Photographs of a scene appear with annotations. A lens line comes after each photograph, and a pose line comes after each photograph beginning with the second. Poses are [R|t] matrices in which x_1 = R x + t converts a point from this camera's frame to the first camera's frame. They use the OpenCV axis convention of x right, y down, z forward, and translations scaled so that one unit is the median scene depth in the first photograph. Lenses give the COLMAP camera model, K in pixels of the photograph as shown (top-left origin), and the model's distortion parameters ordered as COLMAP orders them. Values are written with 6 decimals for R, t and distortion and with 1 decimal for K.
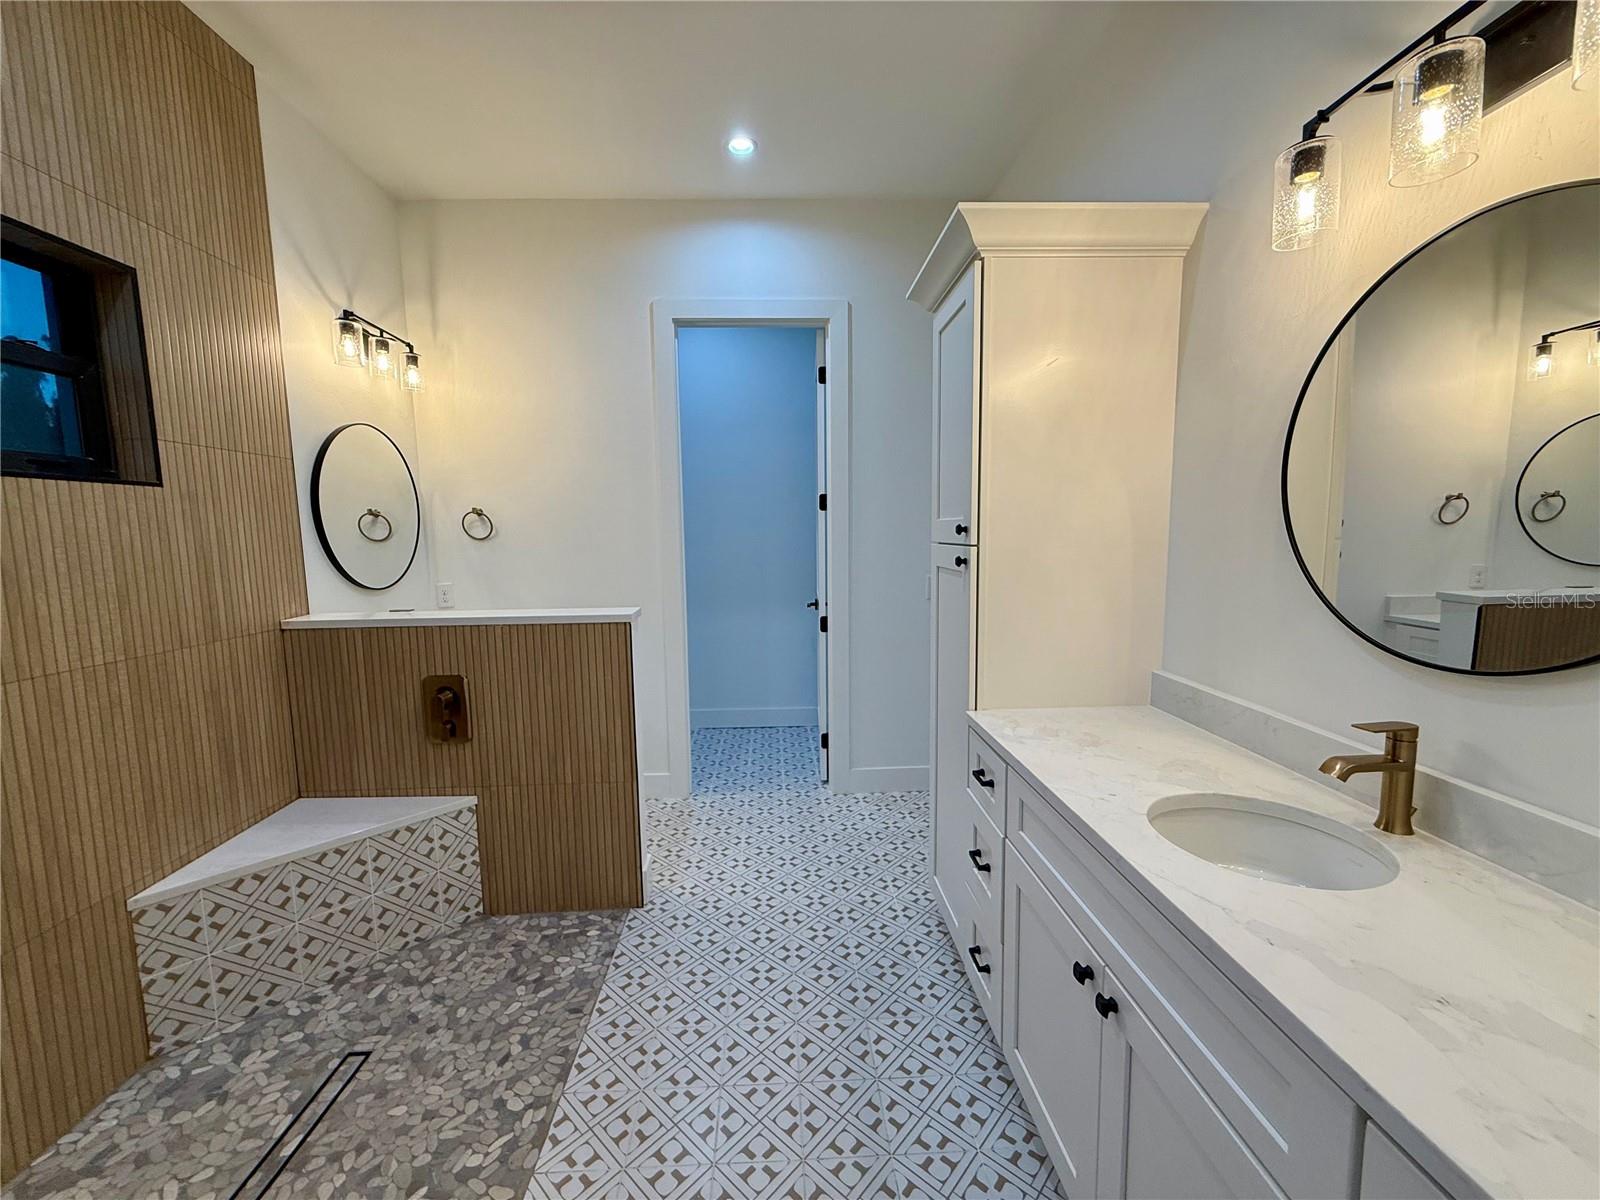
lens RADIAL K [[638.0, 0, 794.7], [0, 638.0, 600.4], [0, 0, 1]] dist [0.000168, 0.000428]
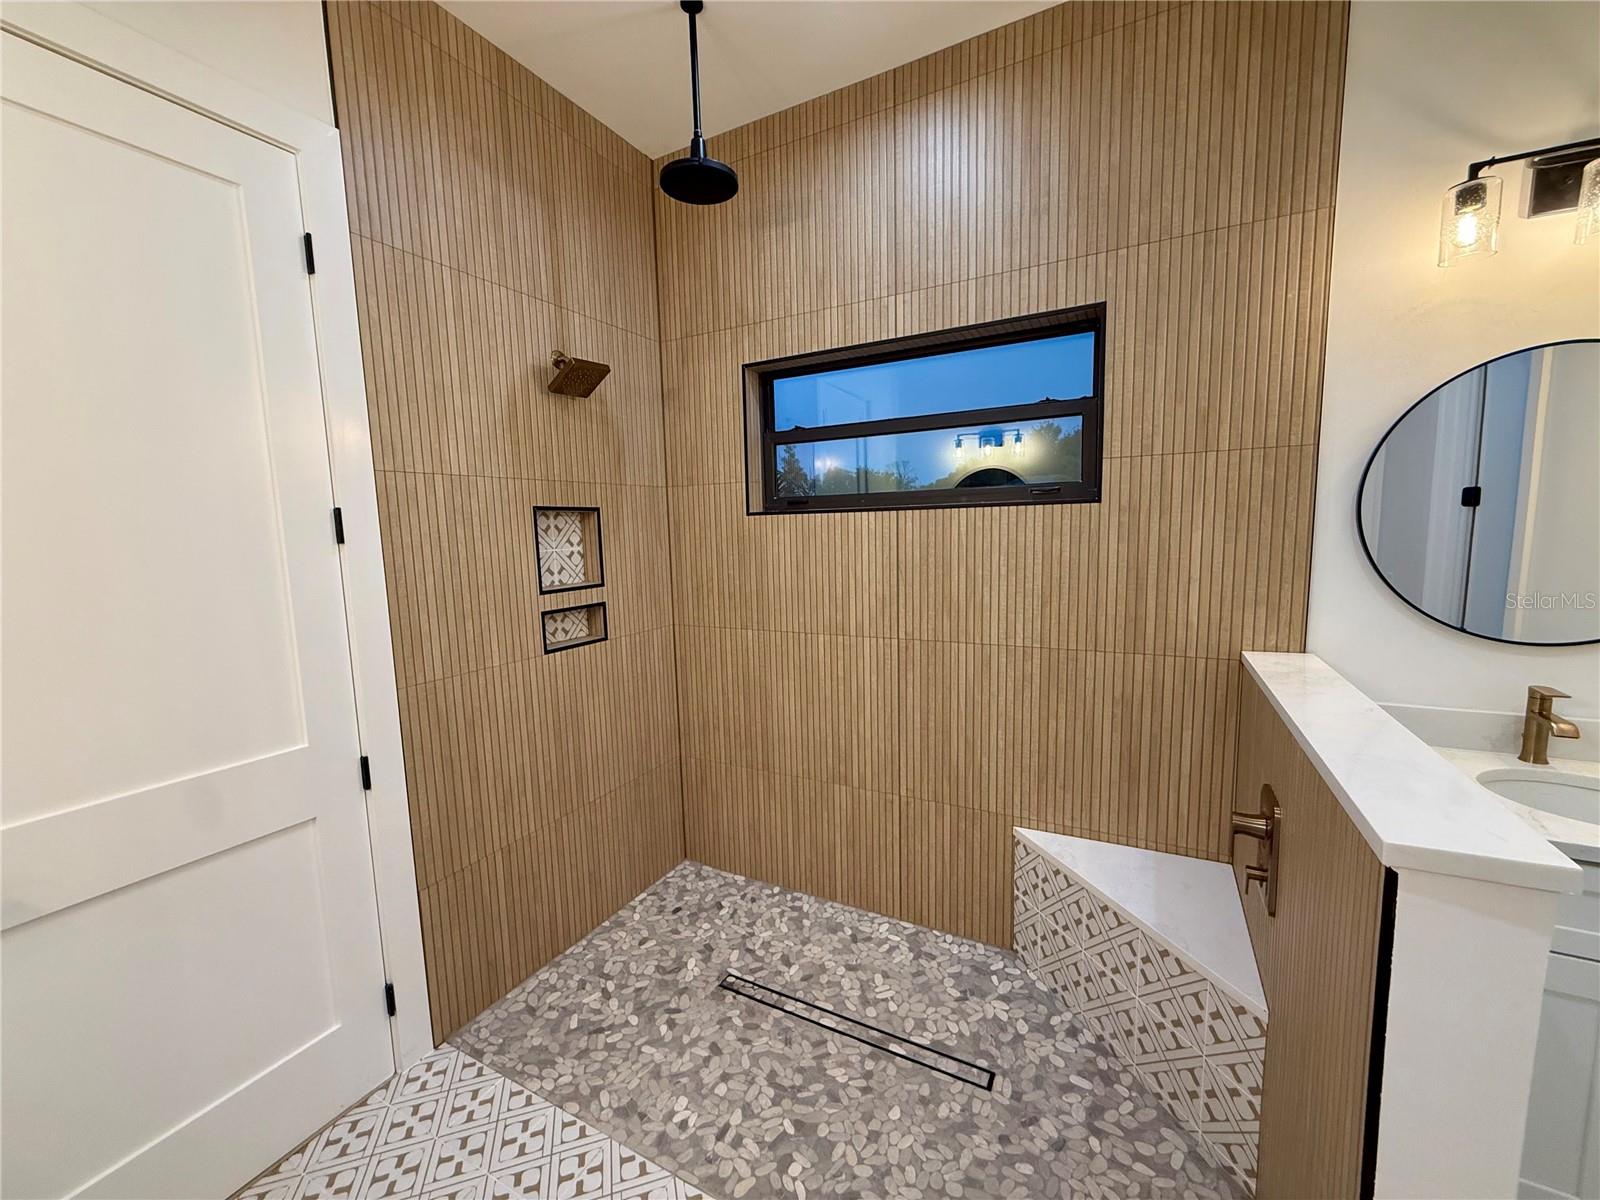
lens RADIAL K [[638.0, 0, 794.7], [0, 638.0, 600.4], [0, 0, 1]] dist [0.000168, 0.000428]
pose [[-0.504543, 0.132819, -0.853109, 0.217339], [-0.059547, 0.980391, 0.187852, -0.189161], [0.861330, 0.145580, -0.486741, 1.116951]]
